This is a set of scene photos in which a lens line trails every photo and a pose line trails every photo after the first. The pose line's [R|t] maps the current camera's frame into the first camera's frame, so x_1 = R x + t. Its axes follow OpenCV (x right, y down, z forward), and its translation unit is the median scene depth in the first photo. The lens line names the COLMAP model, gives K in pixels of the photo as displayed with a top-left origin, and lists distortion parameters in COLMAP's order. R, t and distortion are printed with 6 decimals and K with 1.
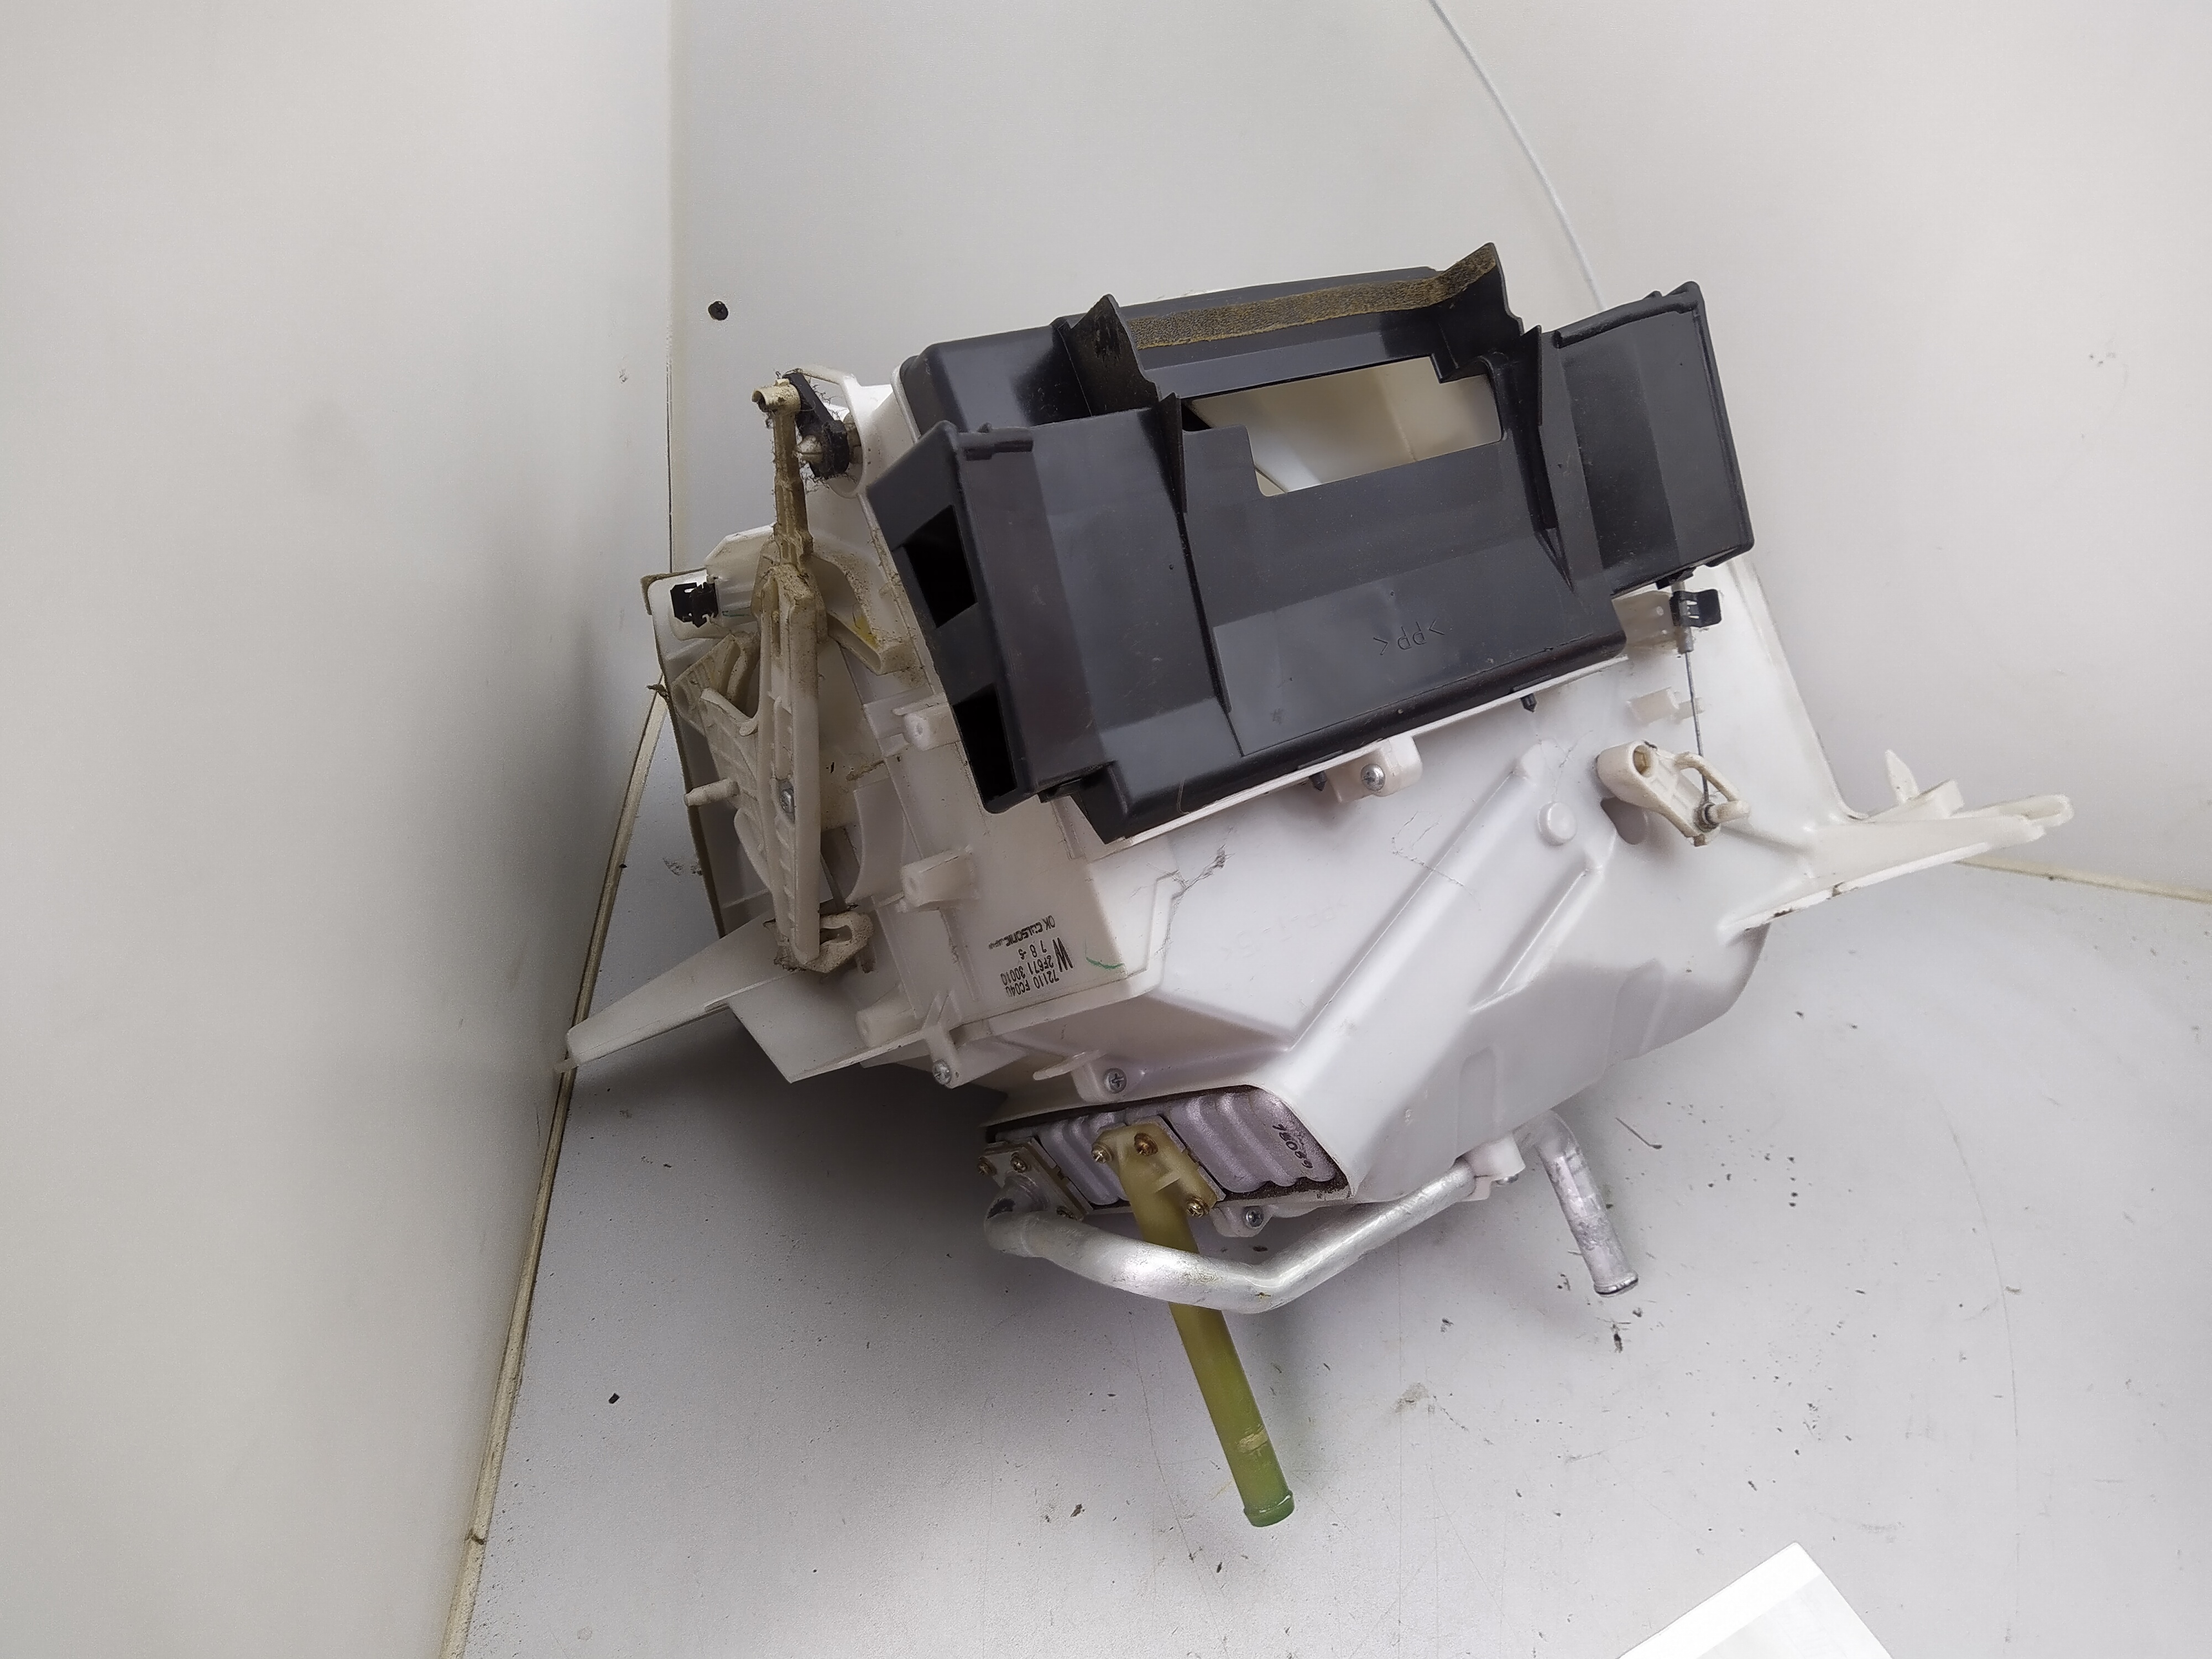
lens RADIAL K [[1697.1, 0, 1112.7], [0, 1697.1, 837.8], [0, 0, 1]] dist [0.061811, -0.081503]
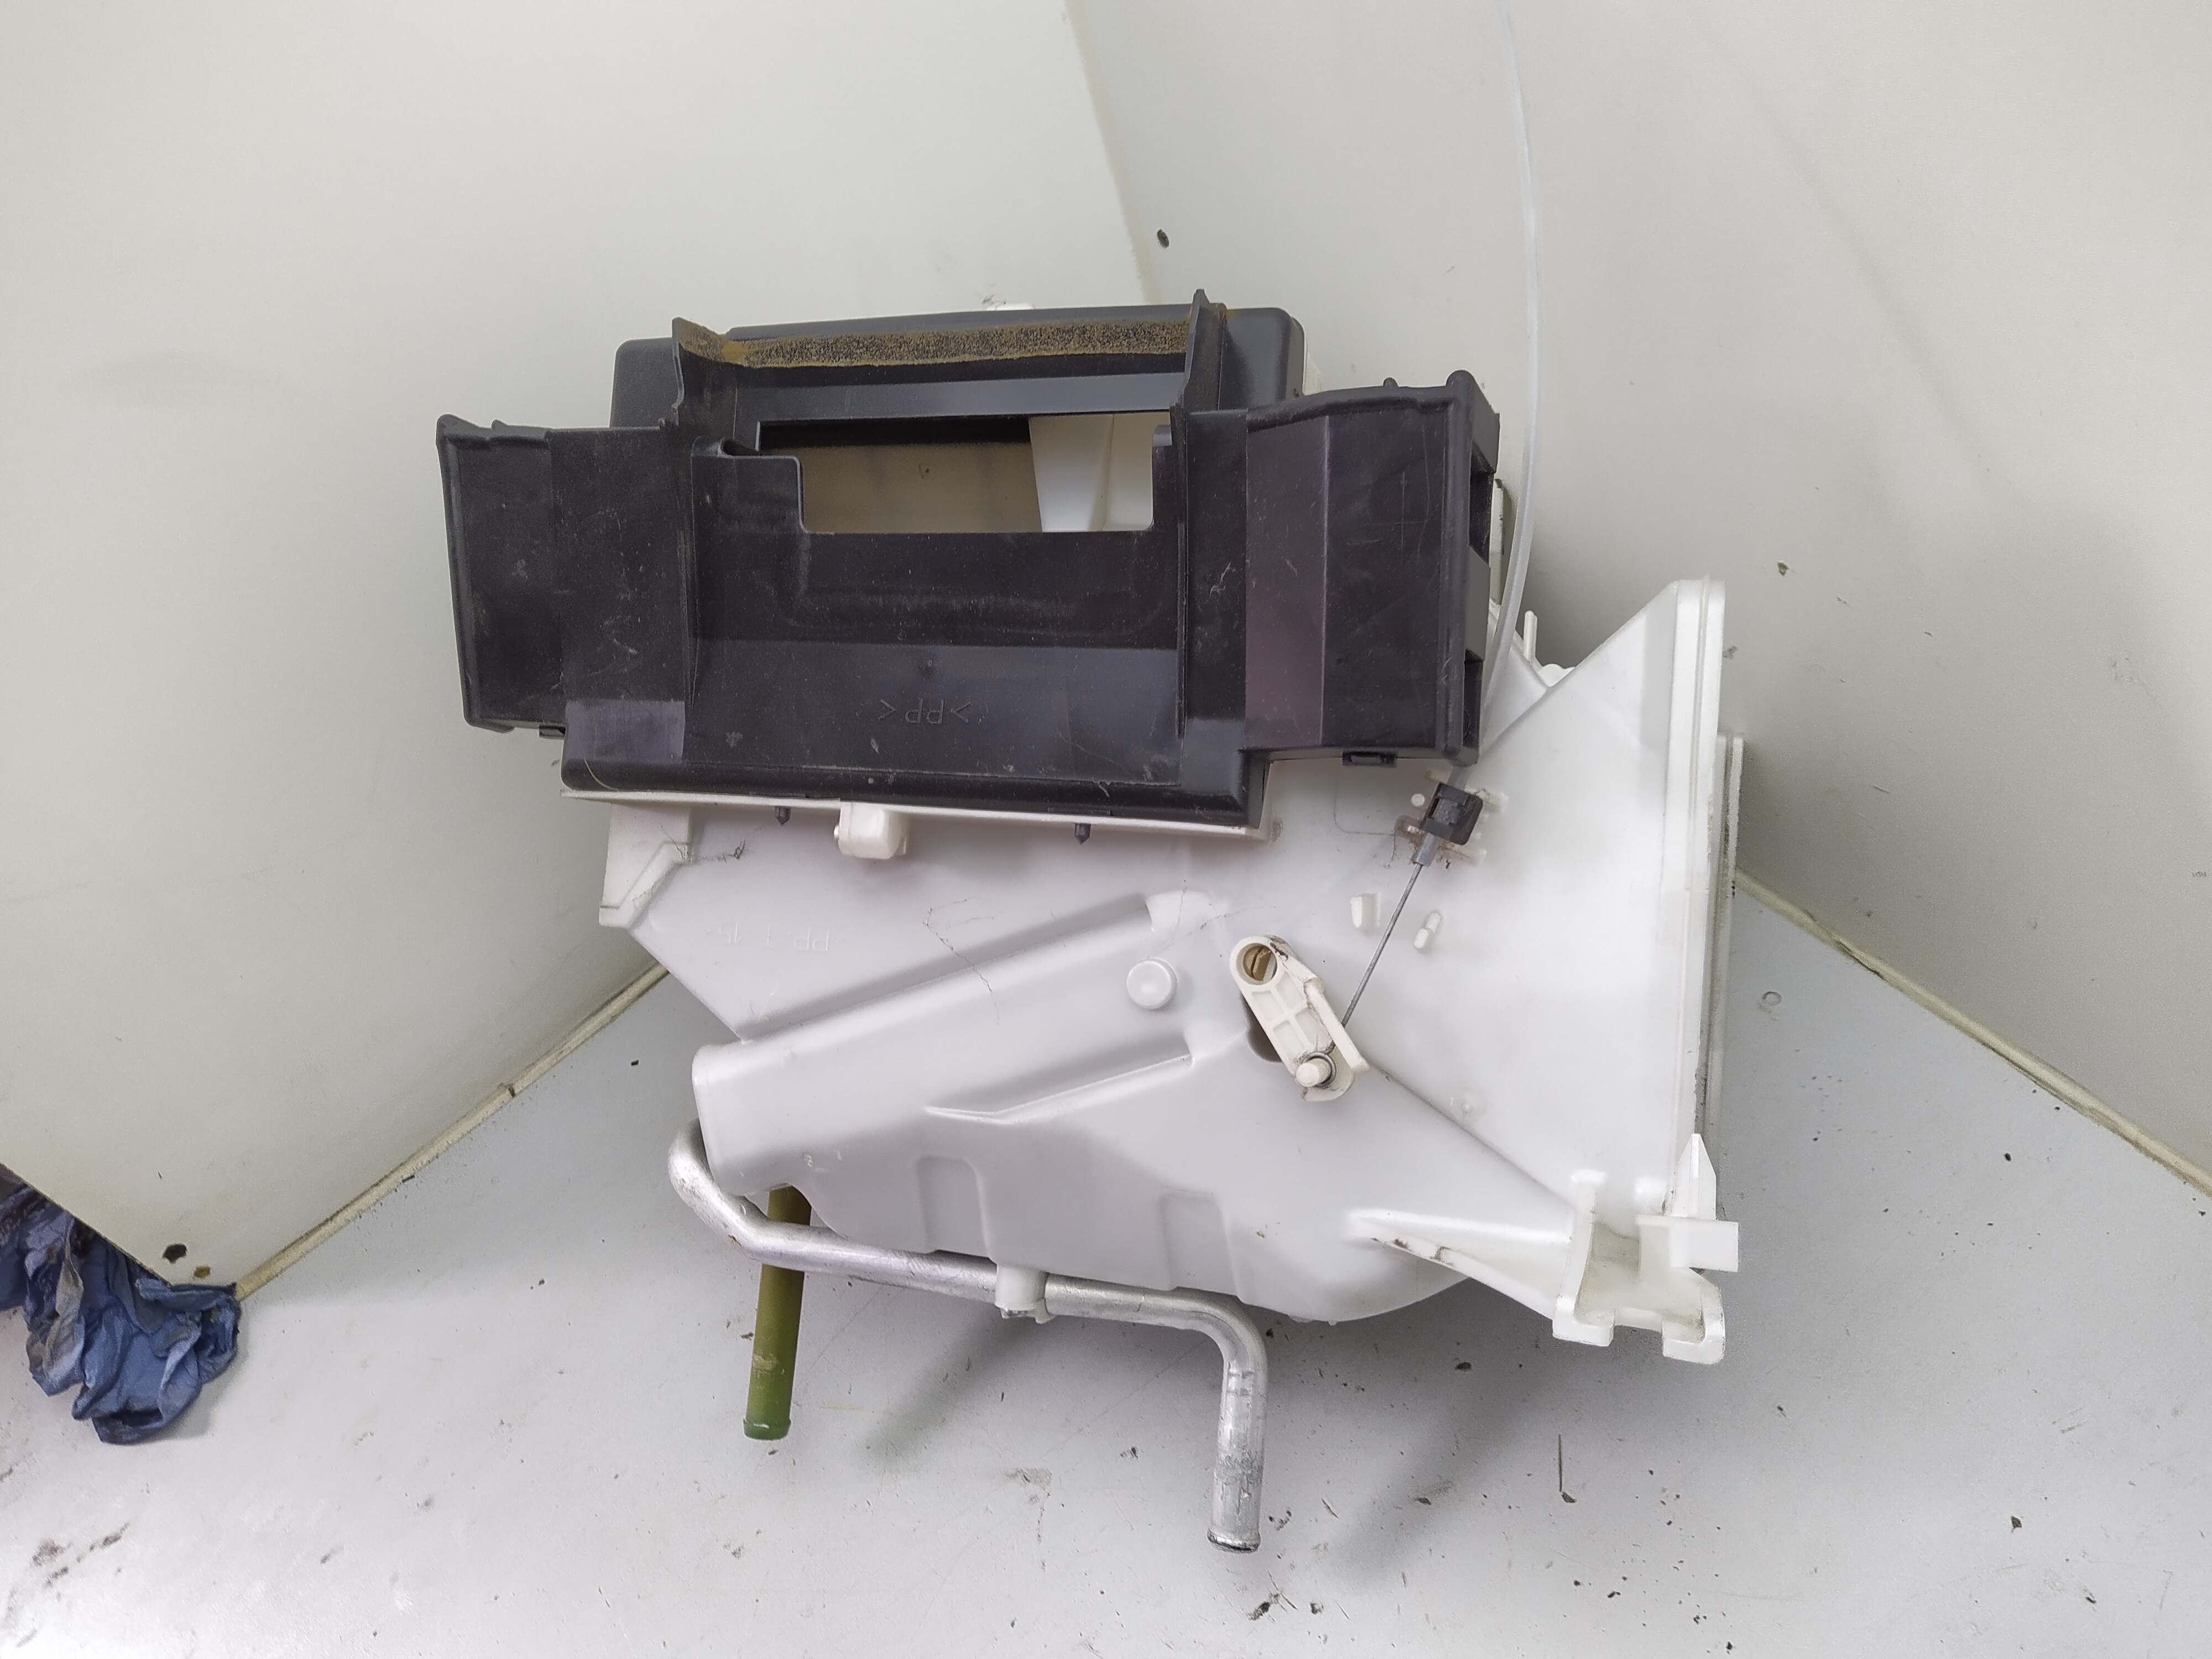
lens RADIAL K [[1697.1, 0, 1085.7], [0, 1697.1, 831.3], [0, 0, 1]] dist [0.061811, -0.081503]
pose [[0.516726, 0.362029, -0.775841, 0.896309], [-0.260472, 0.929716, 0.260352, -0.299379], [0.815566, 0.067554, 0.574707, 0.498066]]
